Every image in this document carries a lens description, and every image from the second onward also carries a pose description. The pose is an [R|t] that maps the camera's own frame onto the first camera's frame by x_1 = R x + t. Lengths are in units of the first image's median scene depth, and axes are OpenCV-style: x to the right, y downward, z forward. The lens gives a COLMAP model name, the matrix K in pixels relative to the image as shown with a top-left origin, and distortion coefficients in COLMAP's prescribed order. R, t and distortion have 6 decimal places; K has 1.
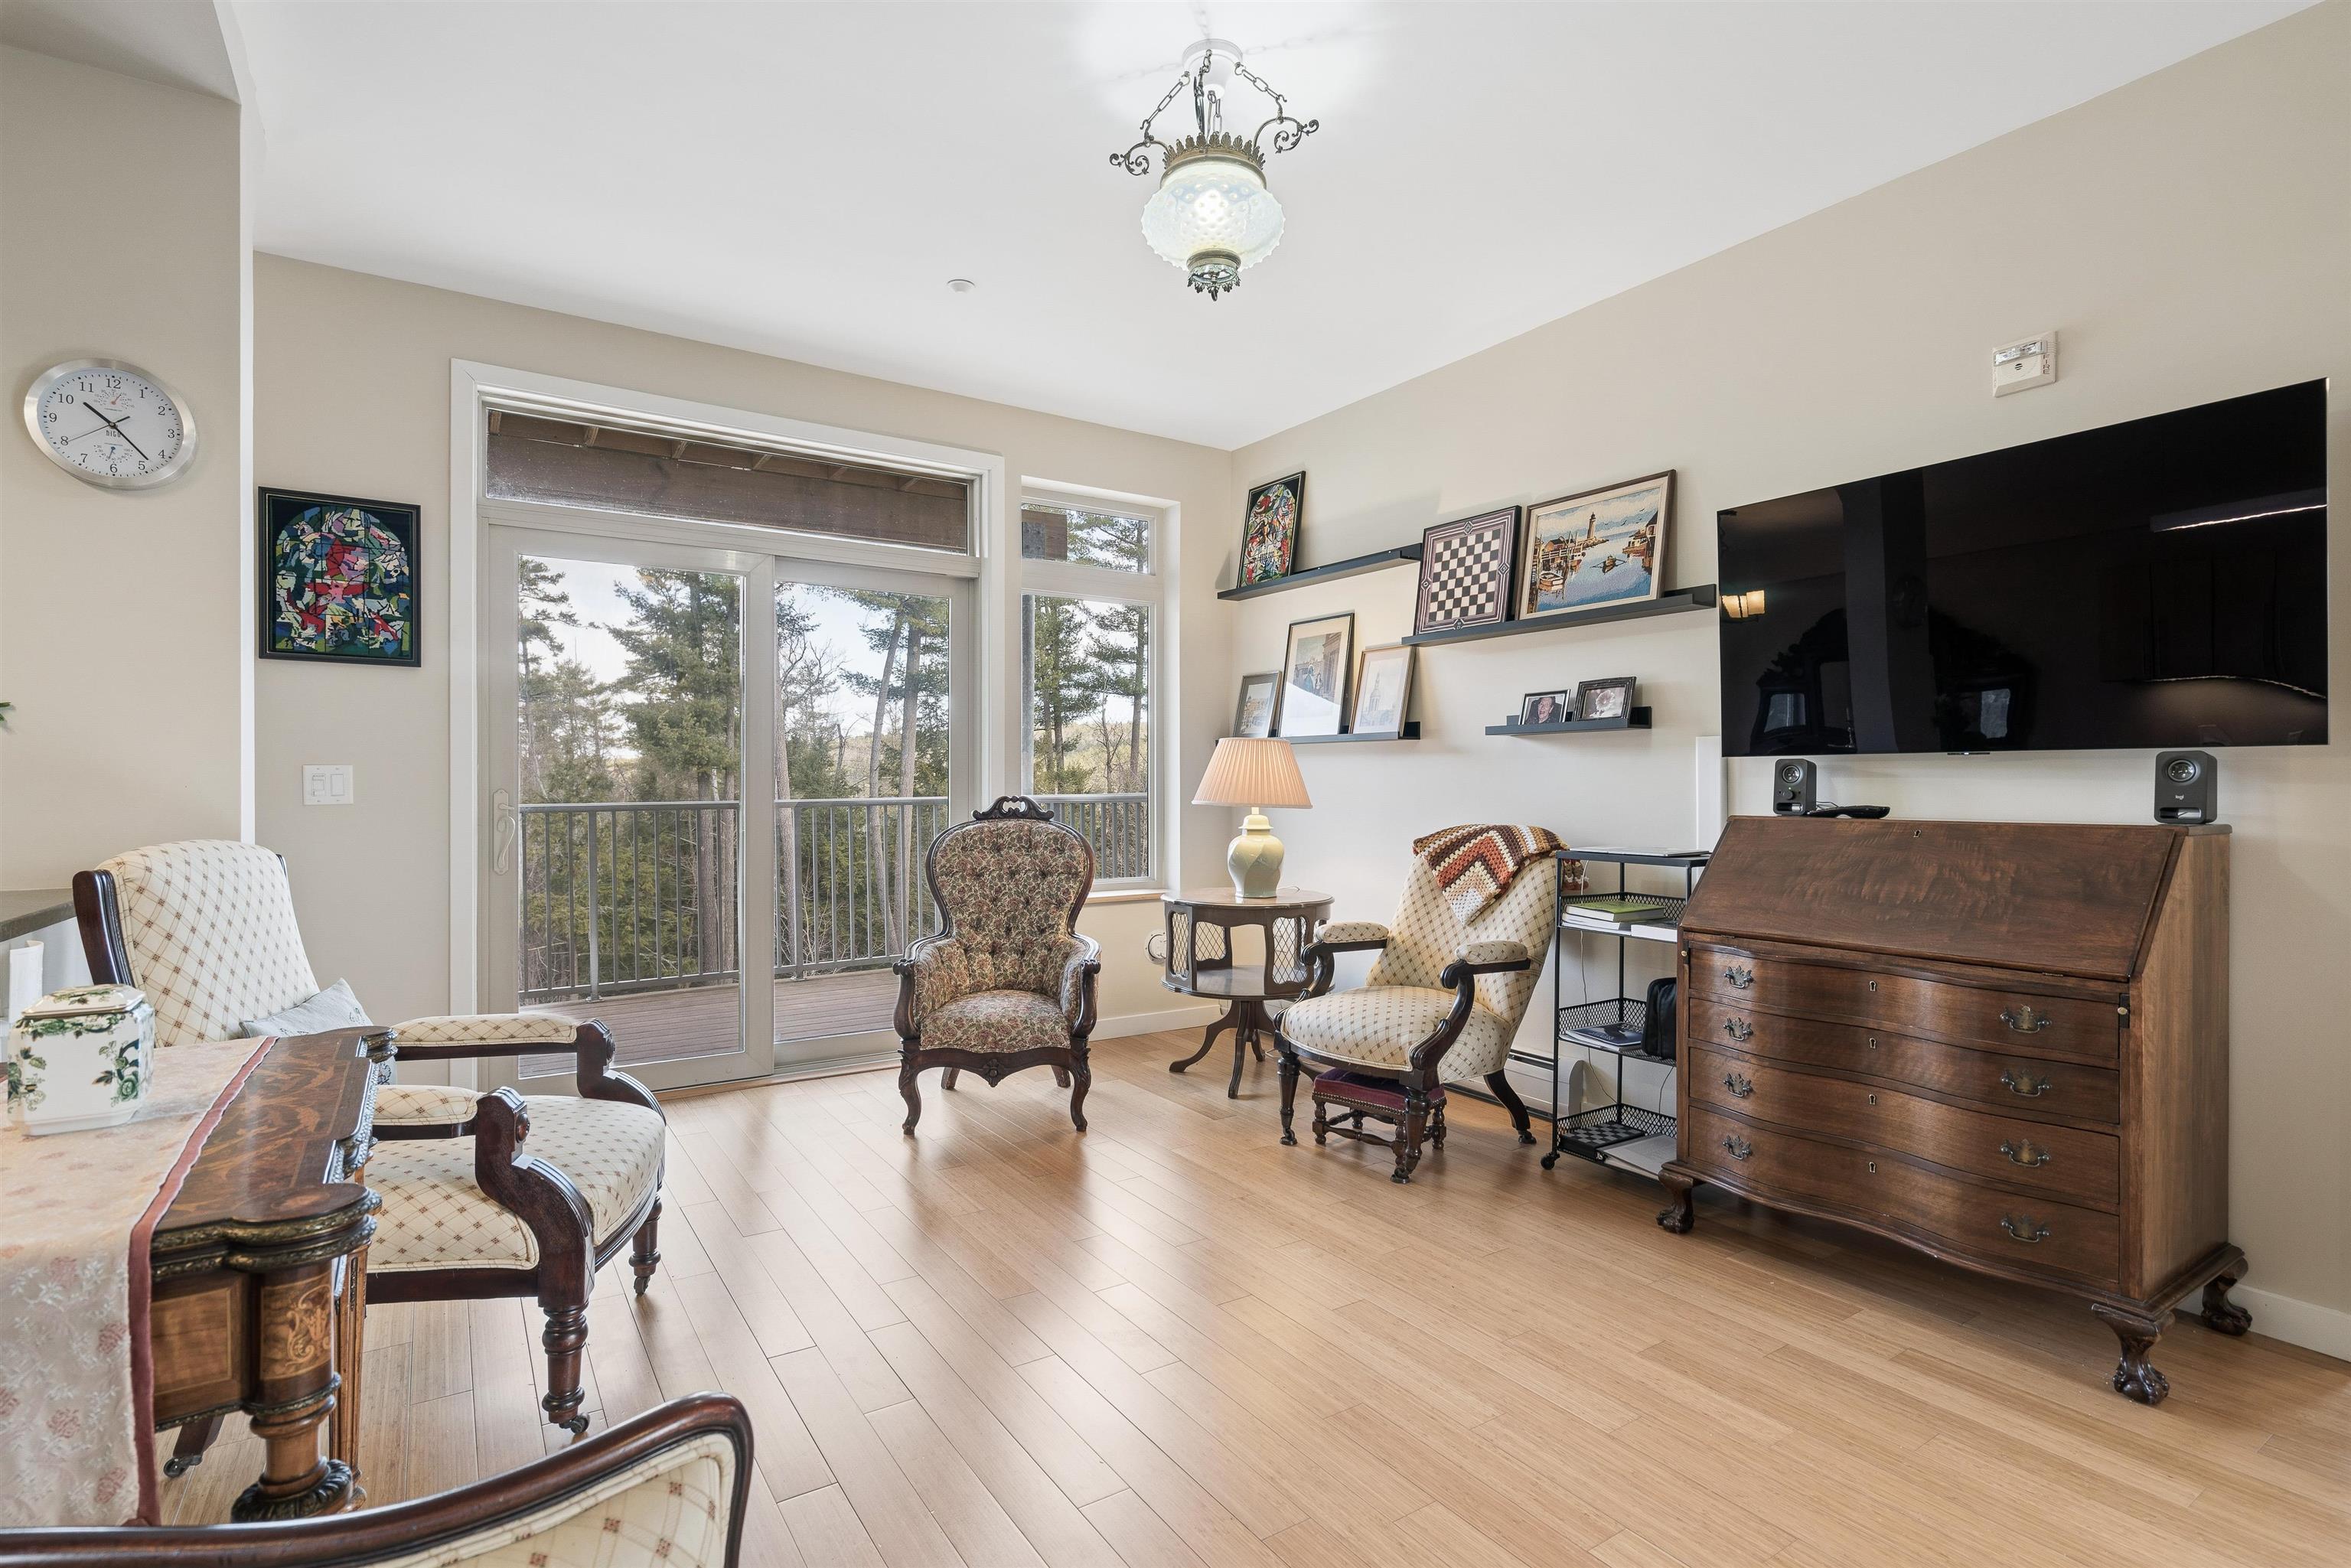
lens RADIAL K [[1125.1, 0, 1166.3], [0, 1125.1, 790.7], [0, 0, 1]] dist [0.000587, 0.001107]
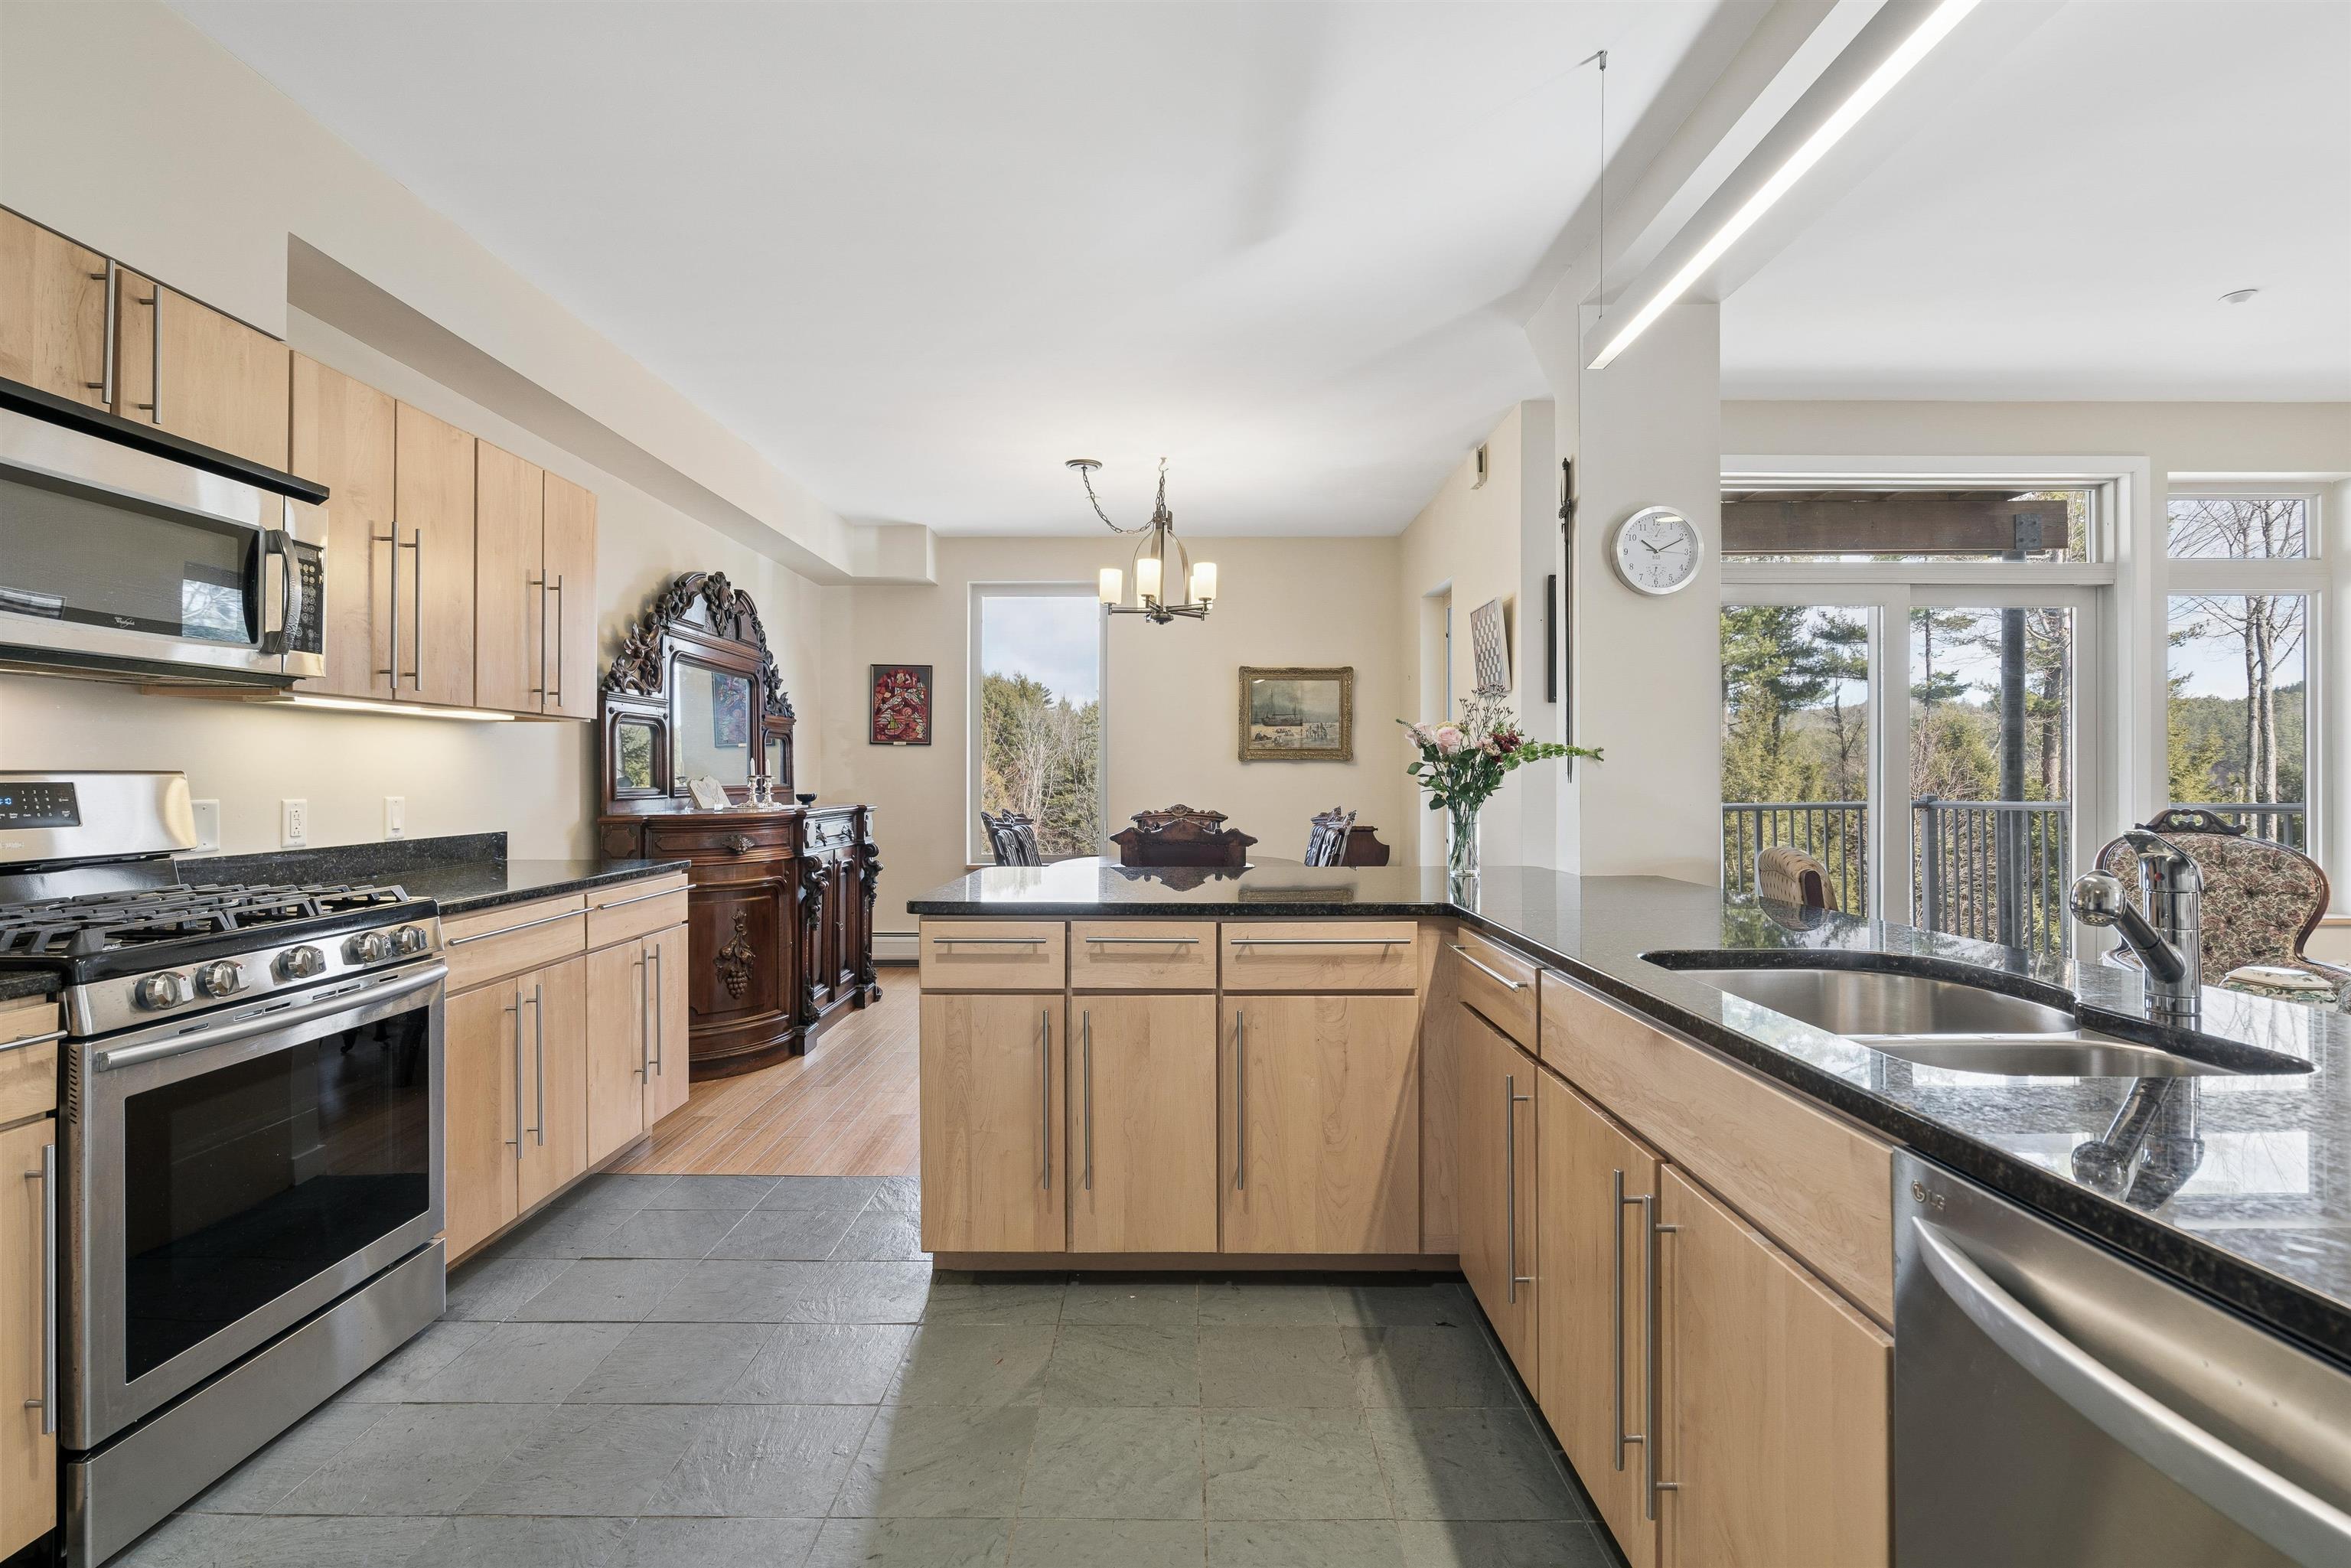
lens RADIAL K [[1073.2, 0, 1178.9], [0, 1073.2, 775.0], [0, 0, 1]] dist [-0.010247, 0.006388]
pose [[0.837952, -0.001542, -0.545741, -0.388936], [-0.002105, 0.999979, -0.006058, -0.018044], [0.545739, 0.006226, 0.837932, -0.253111]]
